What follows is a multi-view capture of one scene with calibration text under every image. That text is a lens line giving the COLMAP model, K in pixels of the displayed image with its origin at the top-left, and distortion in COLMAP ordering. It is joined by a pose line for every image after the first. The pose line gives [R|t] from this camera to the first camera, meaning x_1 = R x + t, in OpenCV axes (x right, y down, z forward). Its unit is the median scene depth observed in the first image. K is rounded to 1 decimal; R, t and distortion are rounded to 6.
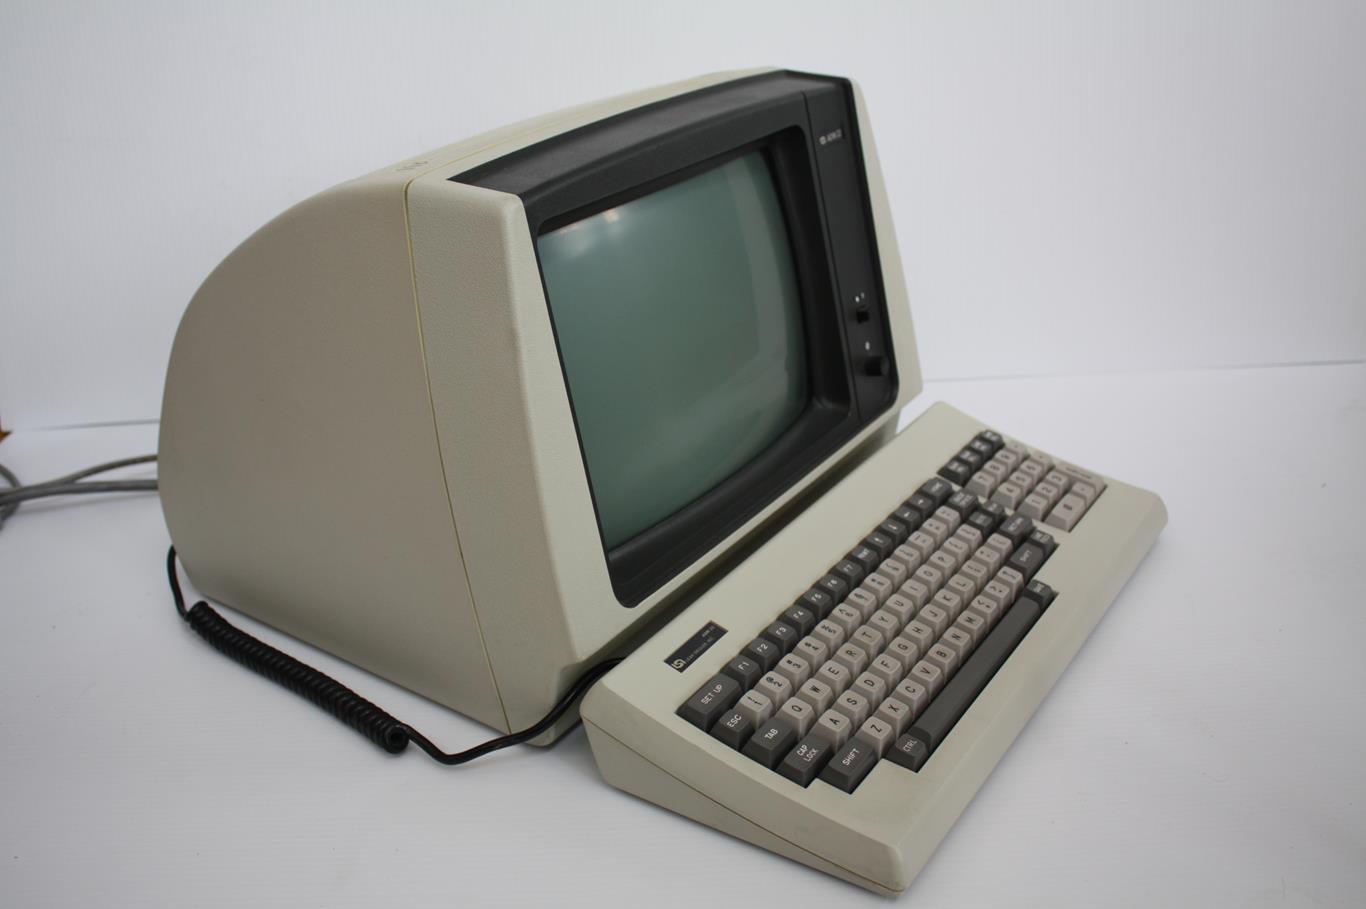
lens RADIAL K [[1297.9, 0, 683.0], [0, 1297.9, 454.5], [0, 0, 1]] dist [-0.116423, 0.001928]
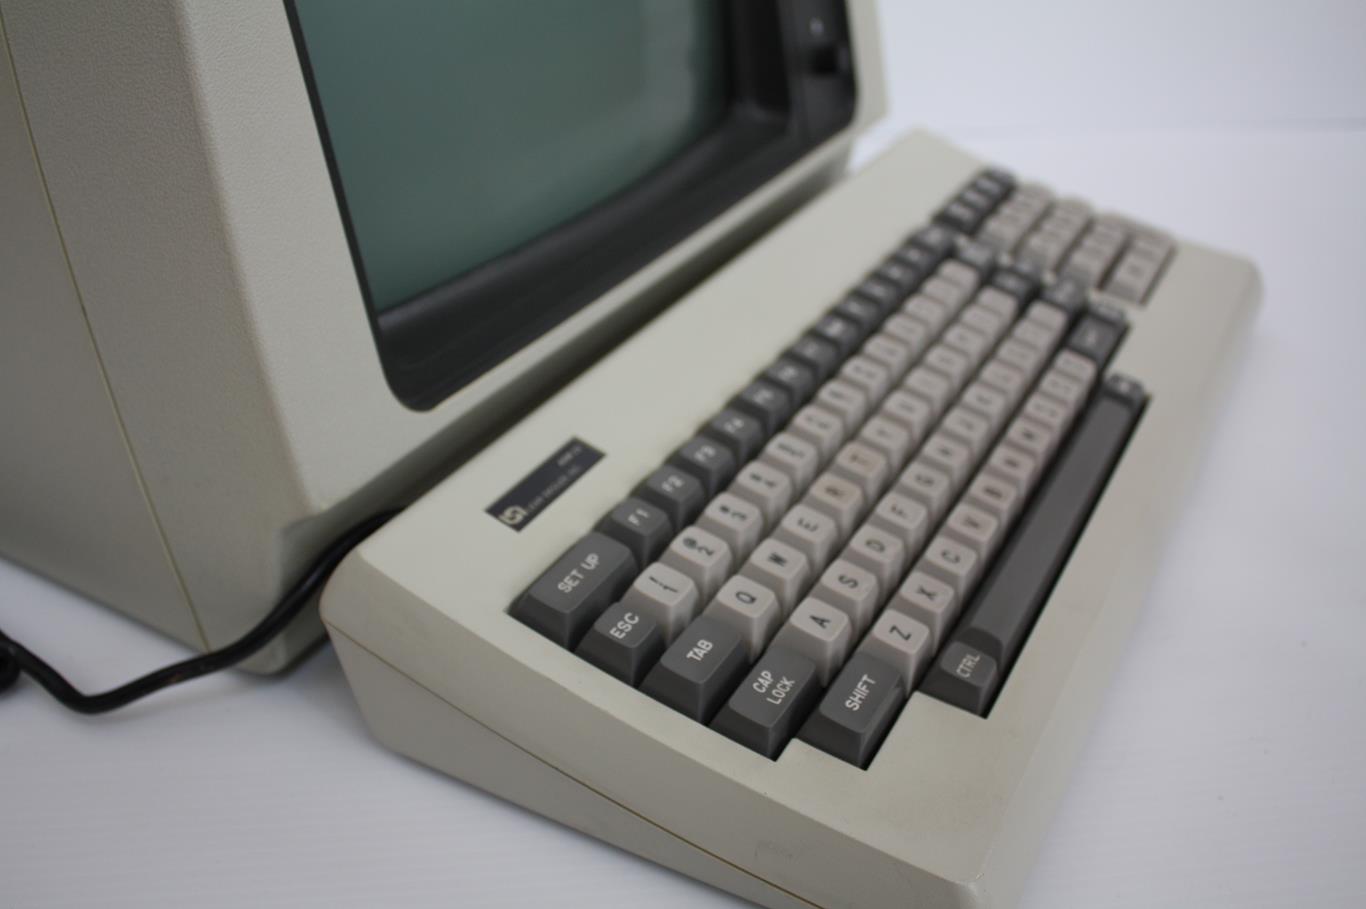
lens RADIAL K [[1297.9, 0, 683.0], [0, 1297.9, 454.5], [0, 0, 1]] dist [-0.116423, 0.001928]
pose [[0.994363, -0.012762, 0.105256, 0.009695], [0.002408, 0.995192, 0.097914, 0.085989], [-0.105999, -0.097109, 0.989613, 0.477443]]
